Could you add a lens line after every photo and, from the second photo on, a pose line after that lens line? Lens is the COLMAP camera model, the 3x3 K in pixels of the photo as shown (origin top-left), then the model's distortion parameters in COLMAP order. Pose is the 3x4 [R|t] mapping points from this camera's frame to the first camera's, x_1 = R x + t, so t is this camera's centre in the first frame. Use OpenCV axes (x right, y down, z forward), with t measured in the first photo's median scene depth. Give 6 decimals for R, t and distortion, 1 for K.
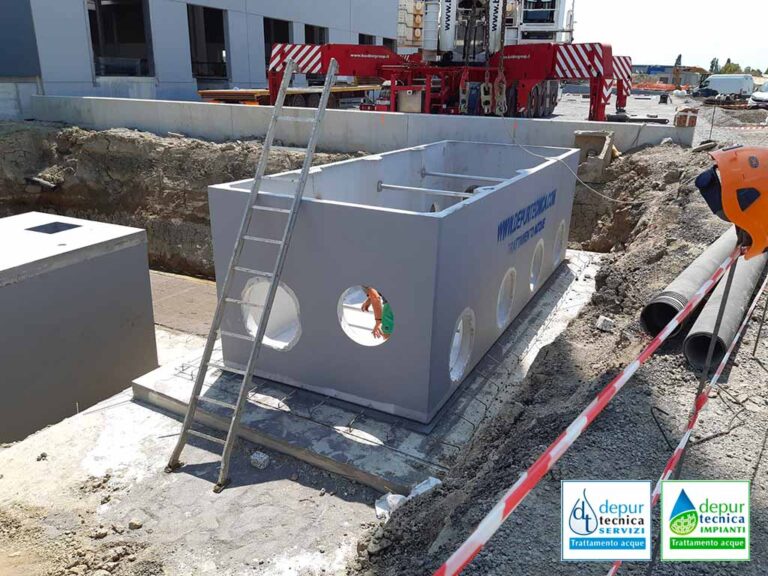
lens RADIAL K [[615.8, 0, 384.0], [0, 615.8, 288.0], [0, 0, 1]] dist [0.071743, -0.144179]
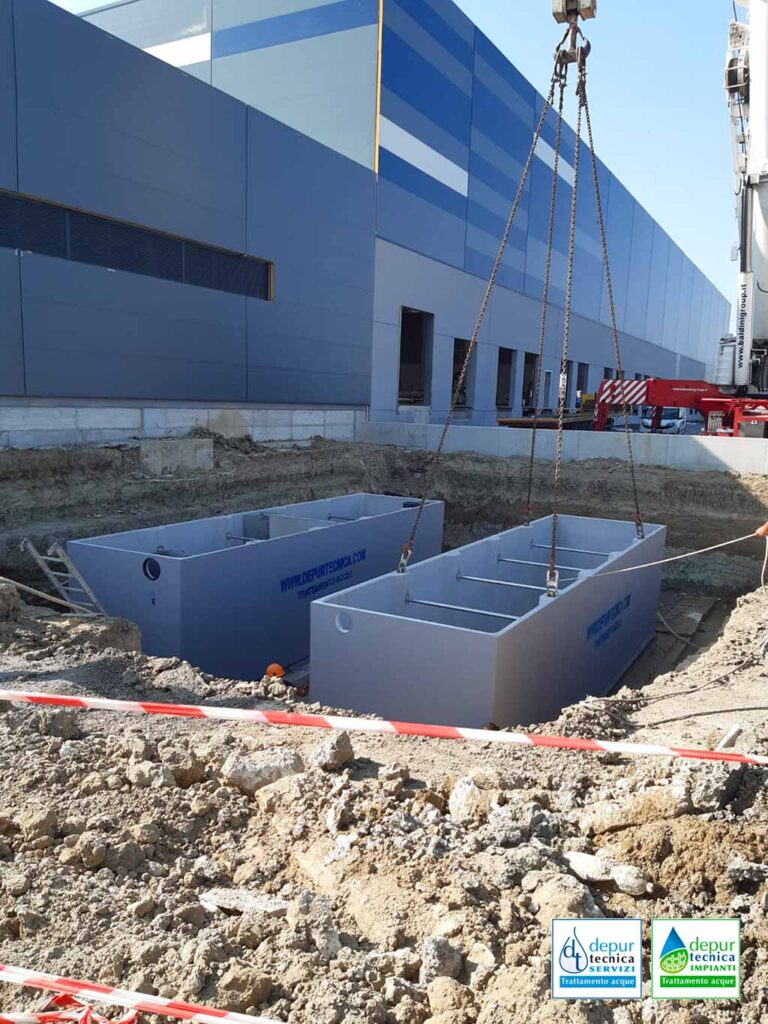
lens RADIAL K [[821.0, 0, 379.9], [0, 821.0, 542.6], [0, 0, 1]] dist [0.071743, -0.144179]
pose [[0.996083, 0.021692, -0.085719, -0.450817], [-0.034617, 0.987726, -0.152314, 0.143510], [0.081363, 0.154685, 0.984608, -0.468585]]
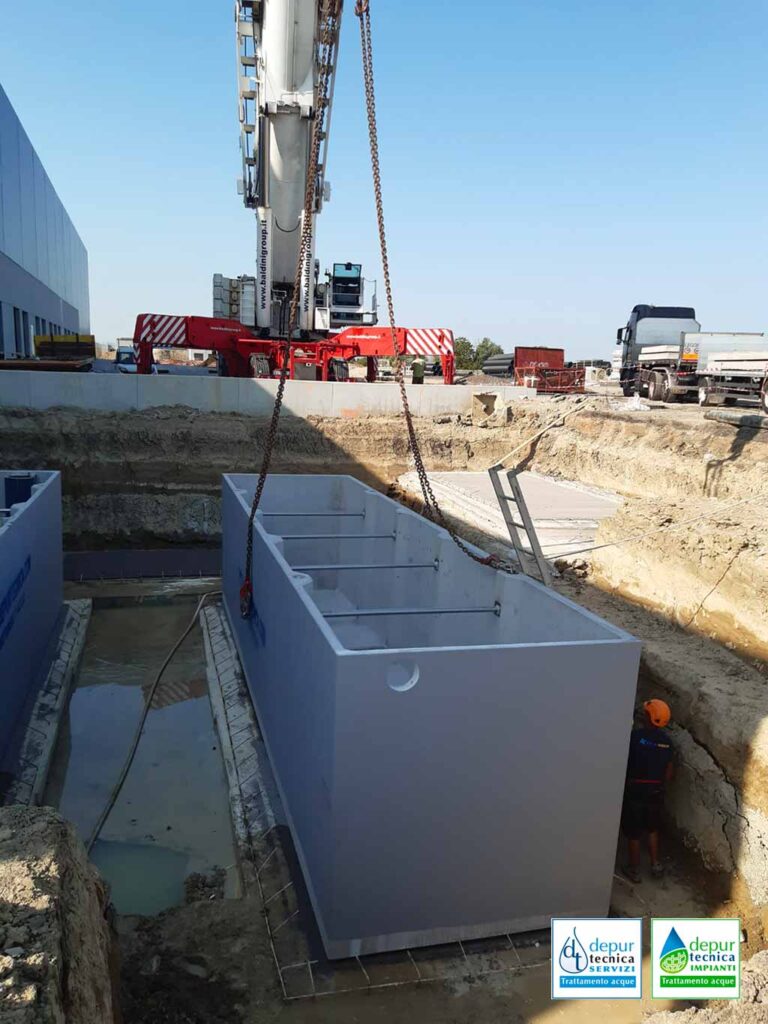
lens RADIAL K [[814.5, 0, 382.1], [0, 814.5, 524.8], [0, 0, 1]] dist [0.120068, -0.294246]
pose [[0.755044, -0.116245, 0.645287, -0.759707], [0.194290, 0.979625, -0.050862, 0.064562], [-0.626227, 0.163776, 0.762245, -0.152145]]
